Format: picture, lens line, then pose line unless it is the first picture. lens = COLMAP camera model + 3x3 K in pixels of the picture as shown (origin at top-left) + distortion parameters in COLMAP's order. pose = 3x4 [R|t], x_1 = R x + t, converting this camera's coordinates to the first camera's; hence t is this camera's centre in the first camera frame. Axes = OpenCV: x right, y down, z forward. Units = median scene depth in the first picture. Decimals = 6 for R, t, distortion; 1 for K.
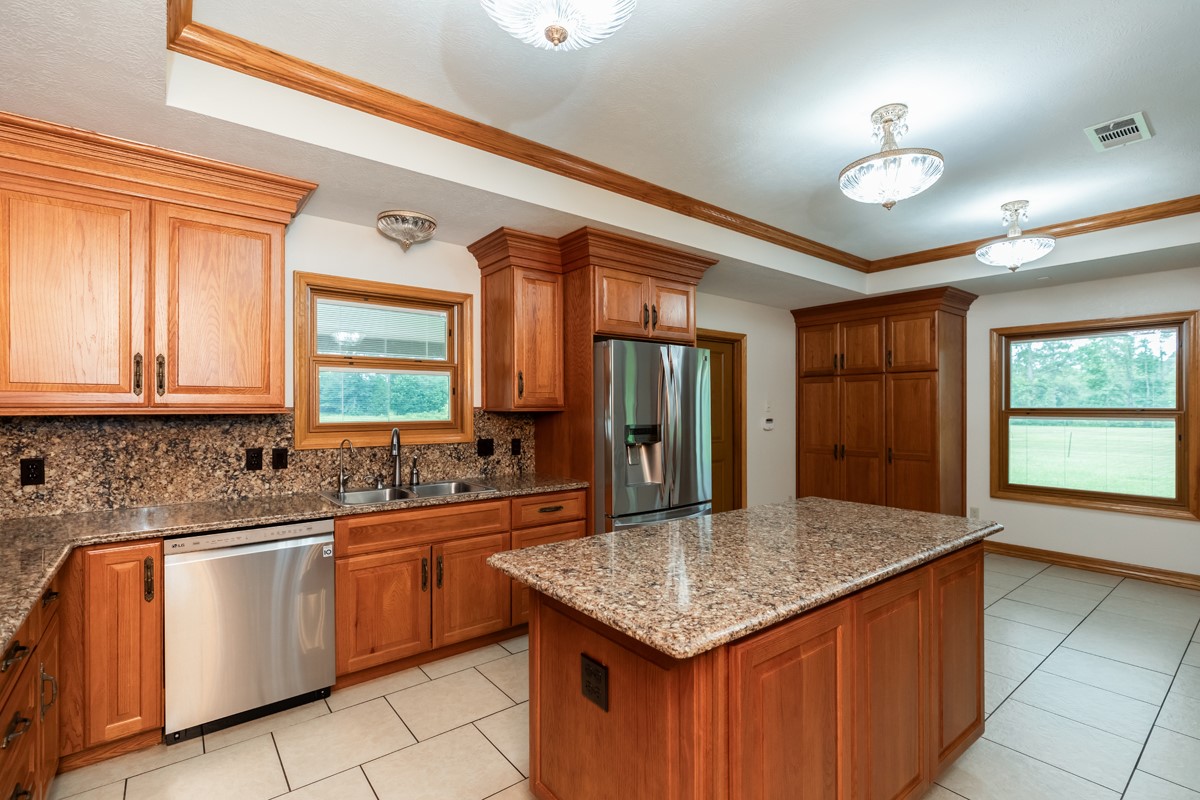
lens RADIAL K [[547.6, 0, 597.4], [0, 547.6, 397.9], [0, 0, 1]] dist [-0.008215, 0.000317]
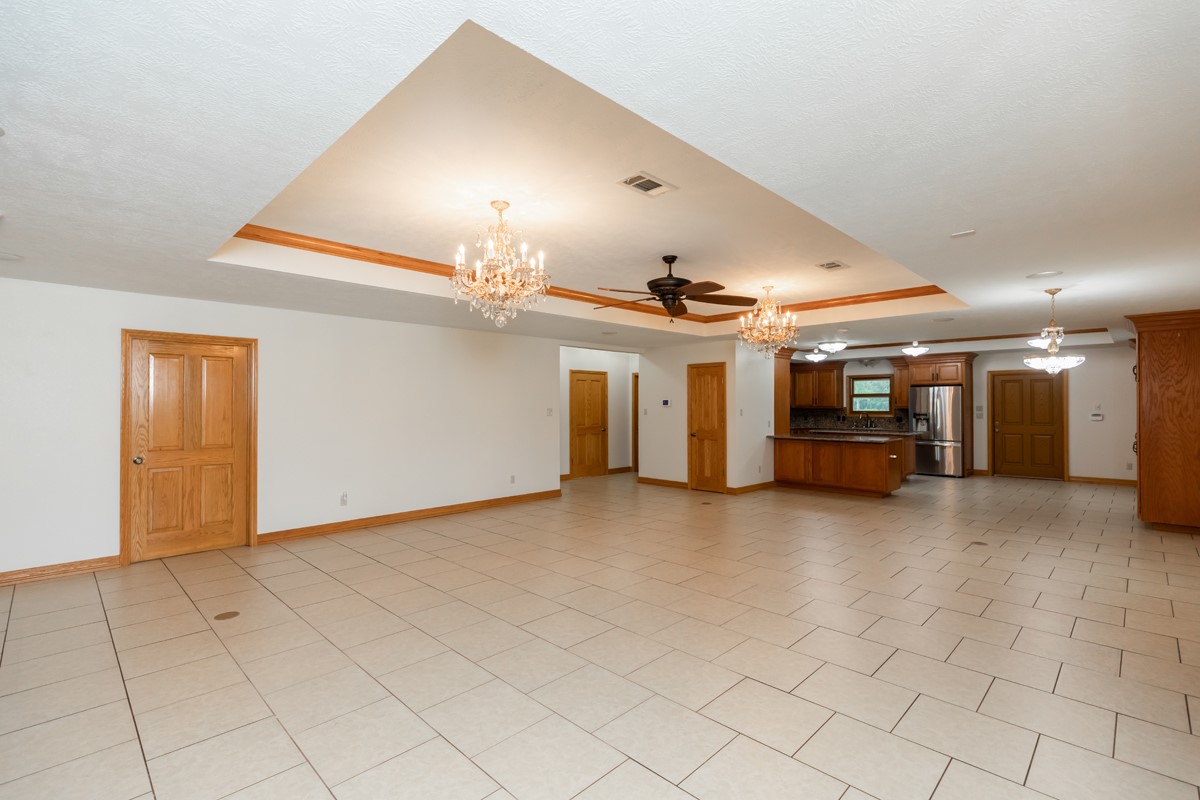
lens RADIAL K [[547.6, 0, 602.6], [0, 547.6, 400.1], [0, 0, 1]] dist [-0.008215, 0.000317]
pose [[0.145228, -0.018430, -0.989227, 3.407929], [0.007395, 0.999819, -0.017541, 0.022629], [0.989371, -0.004768, 0.145338, -1.530834]]
